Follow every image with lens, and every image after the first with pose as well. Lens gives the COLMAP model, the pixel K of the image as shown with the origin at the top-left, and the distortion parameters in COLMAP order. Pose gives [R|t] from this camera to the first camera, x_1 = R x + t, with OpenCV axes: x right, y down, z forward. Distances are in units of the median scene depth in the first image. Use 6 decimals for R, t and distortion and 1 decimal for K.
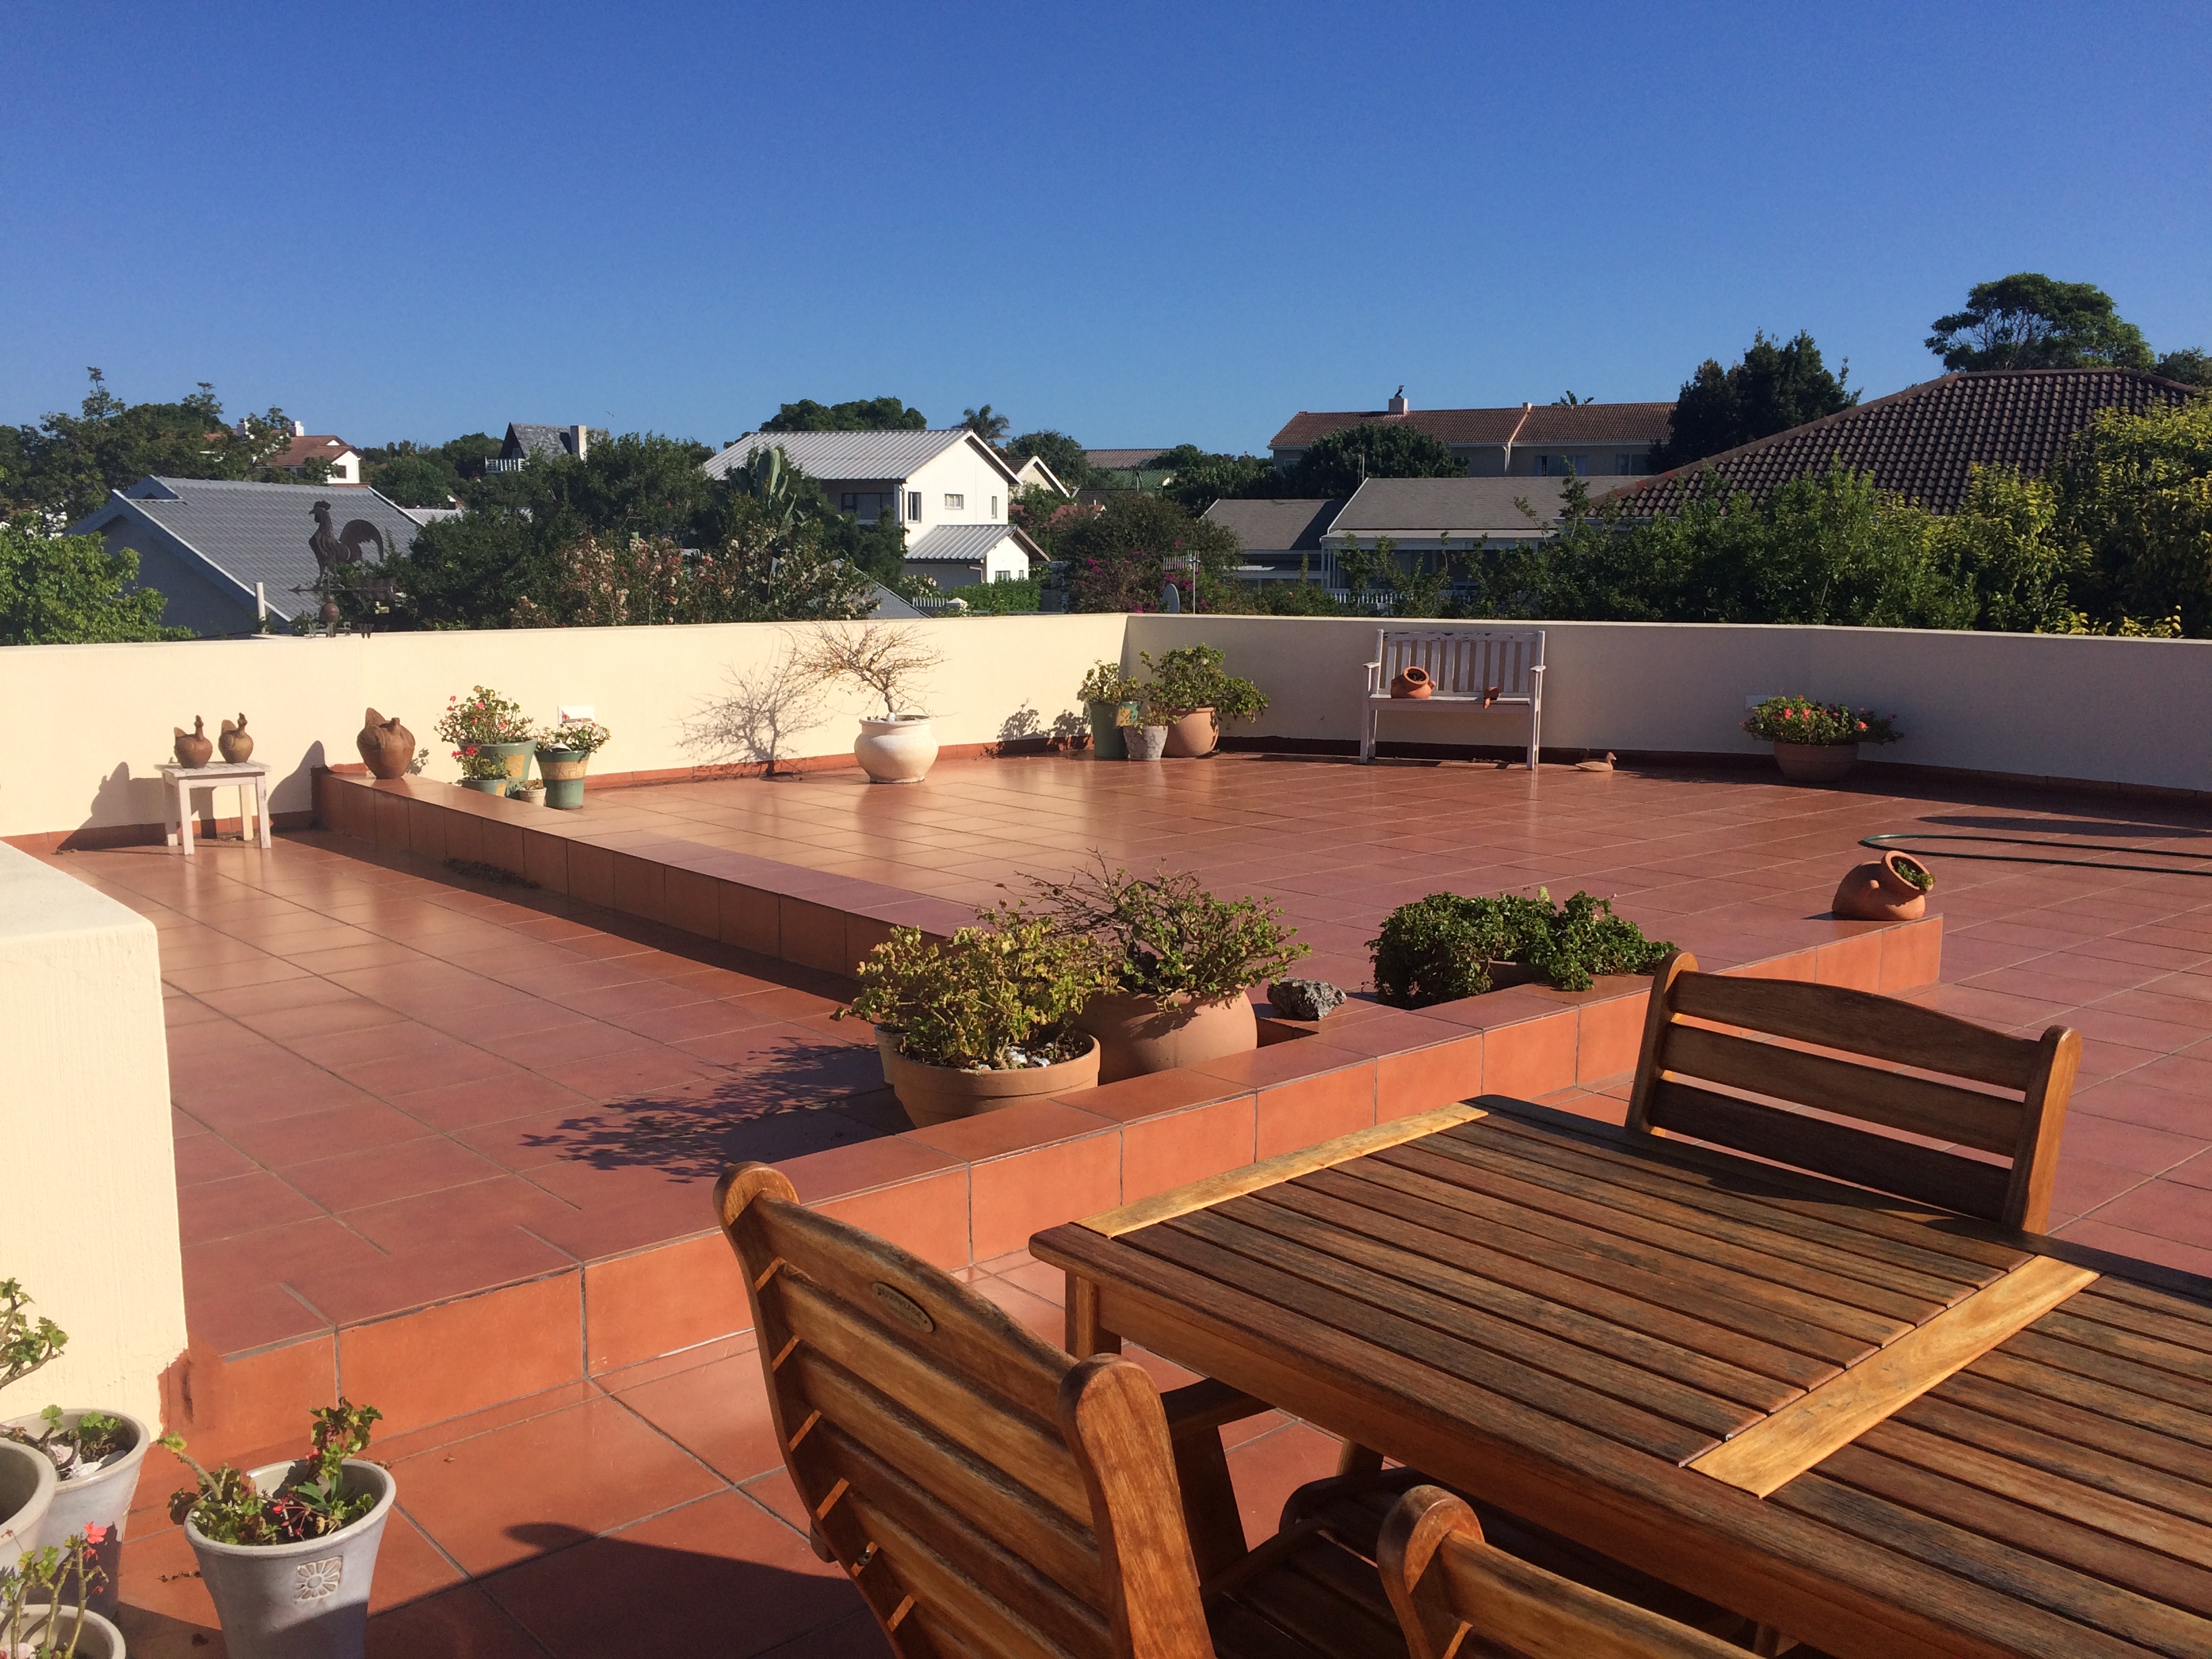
lens RADIAL K [[1882.6, 0, 1106.0], [0, 1882.6, 829.5], [0, 0, 1]] dist [0.034816, -0.043989]
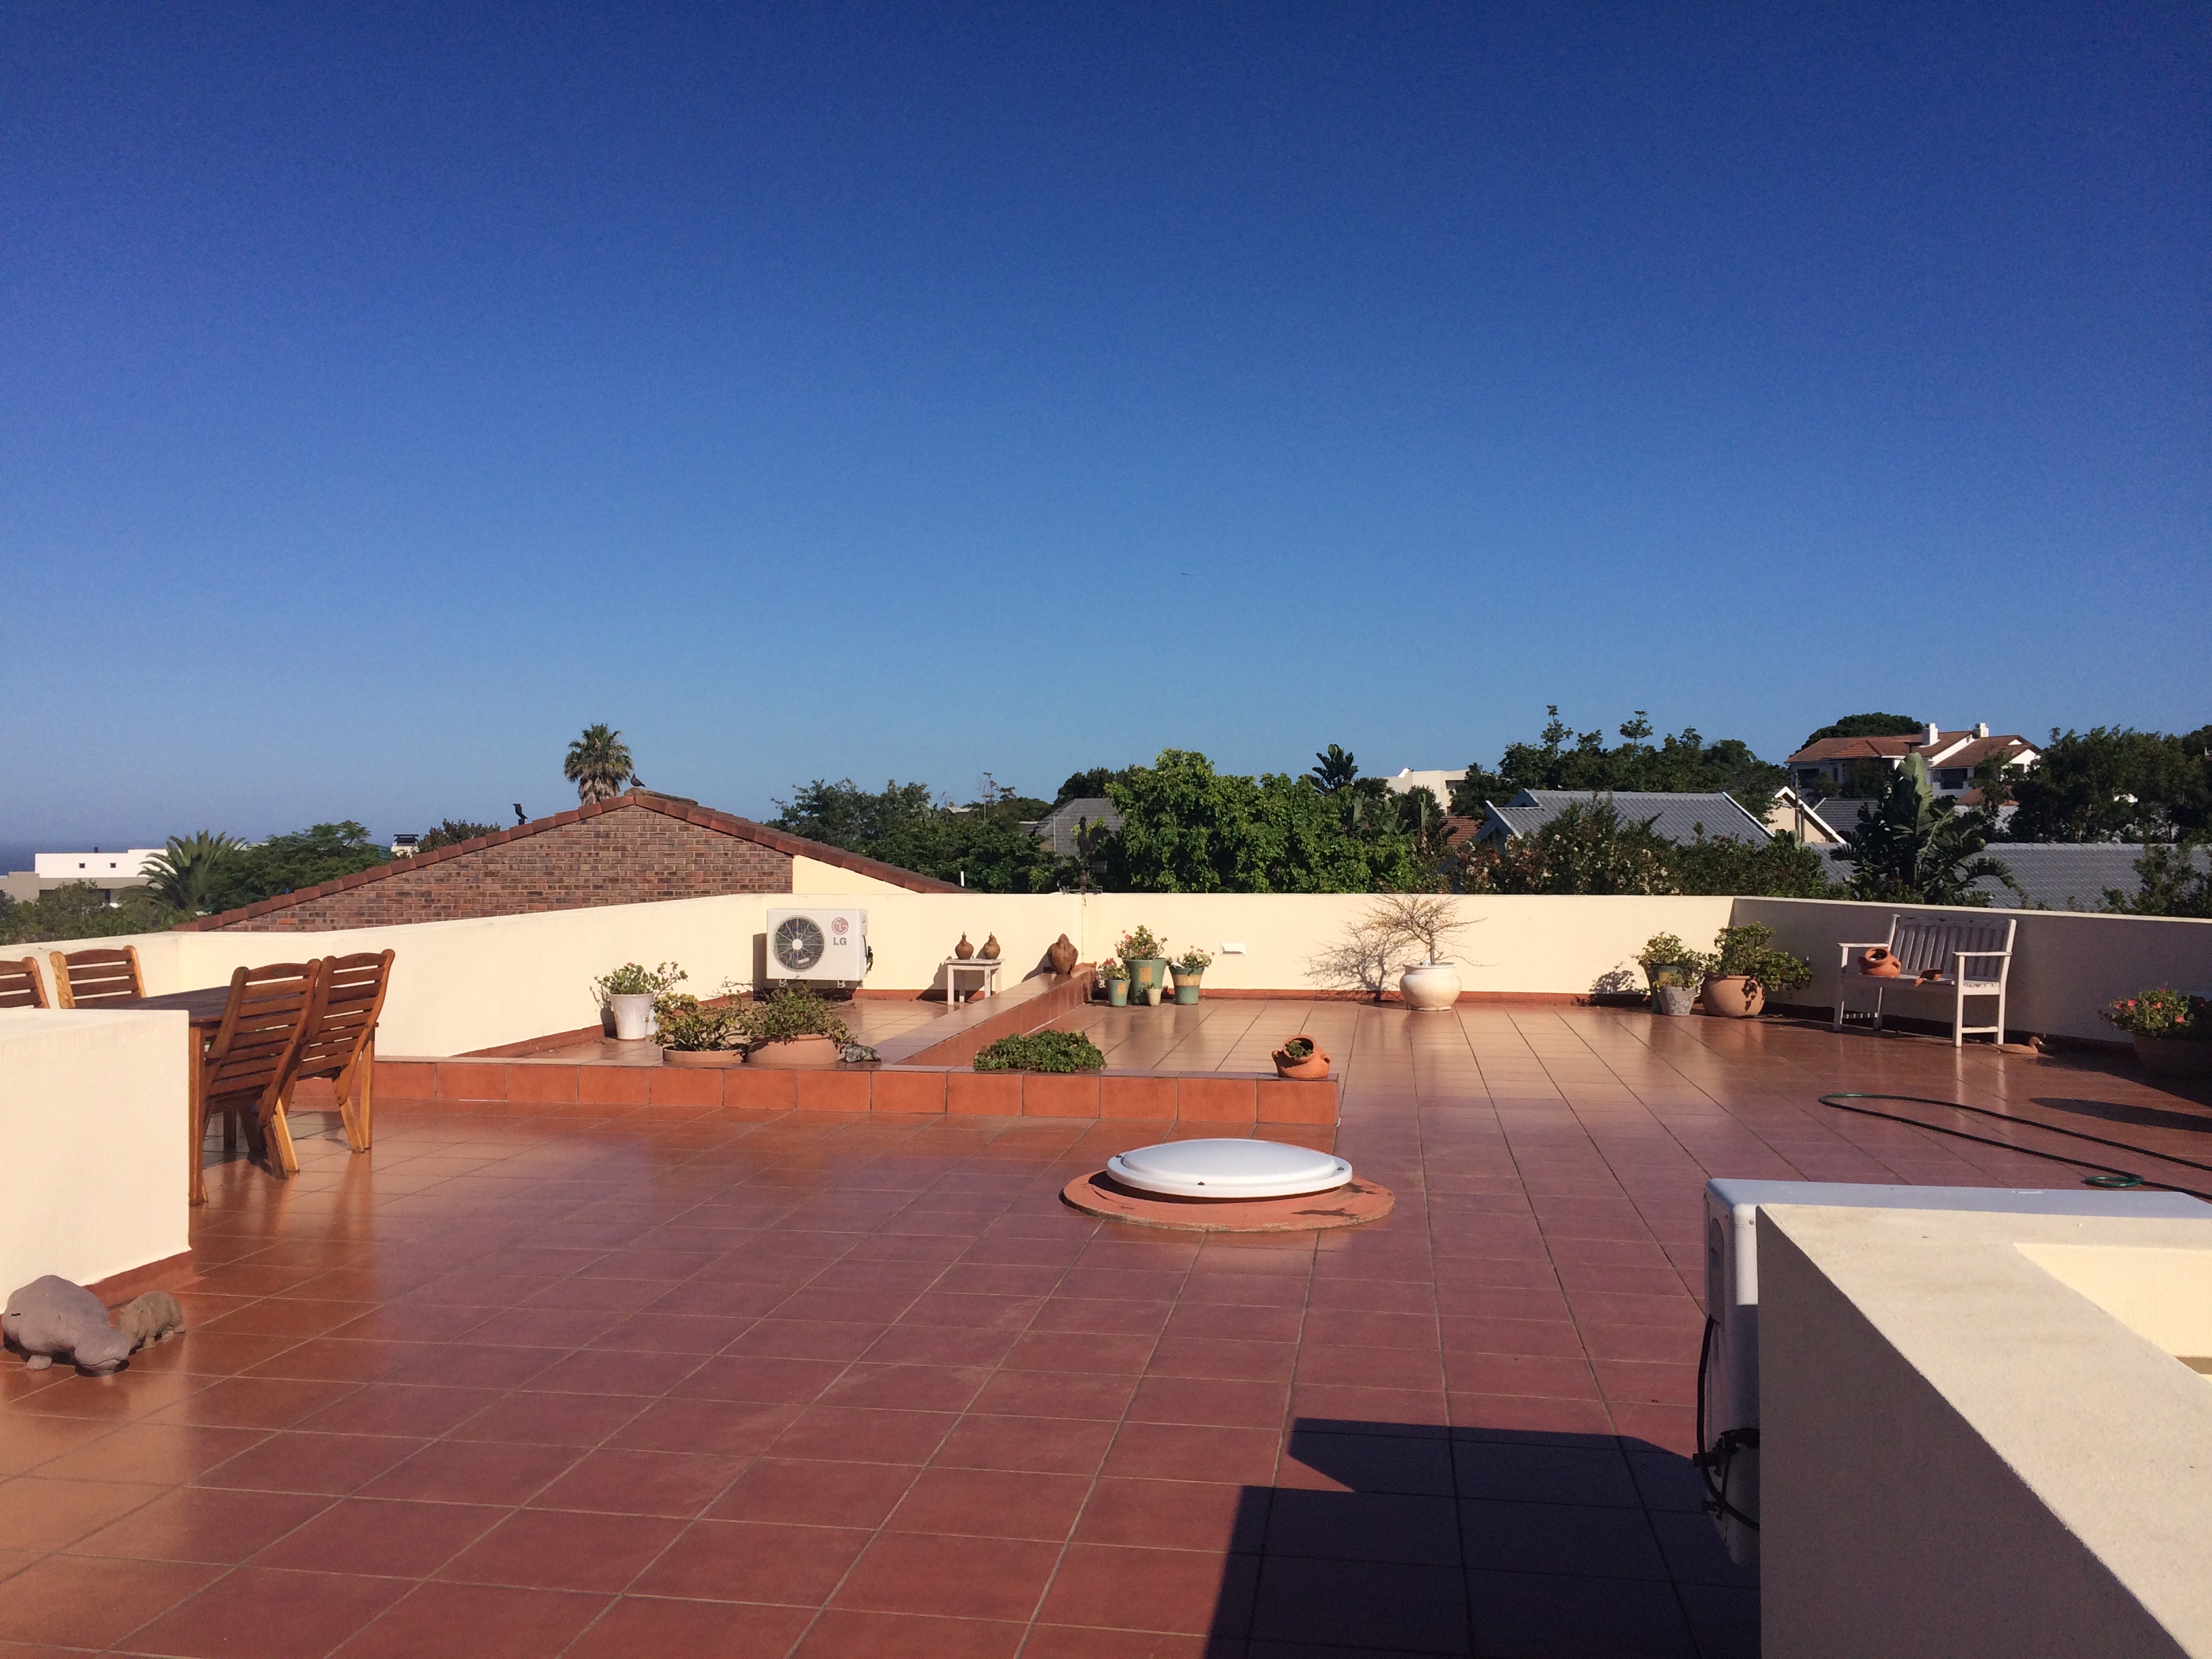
lens RADIAL K [[1882.6, 0, 1106.0], [0, 1882.6, 829.5], [0, 0, 1]] dist [0.034816, -0.043989]
pose [[0.634915, -0.007156, -0.772549, 0.781207], [-0.112714, 0.988400, -0.101788, 0.010251], [0.764316, 0.151703, 0.626744, -0.056707]]
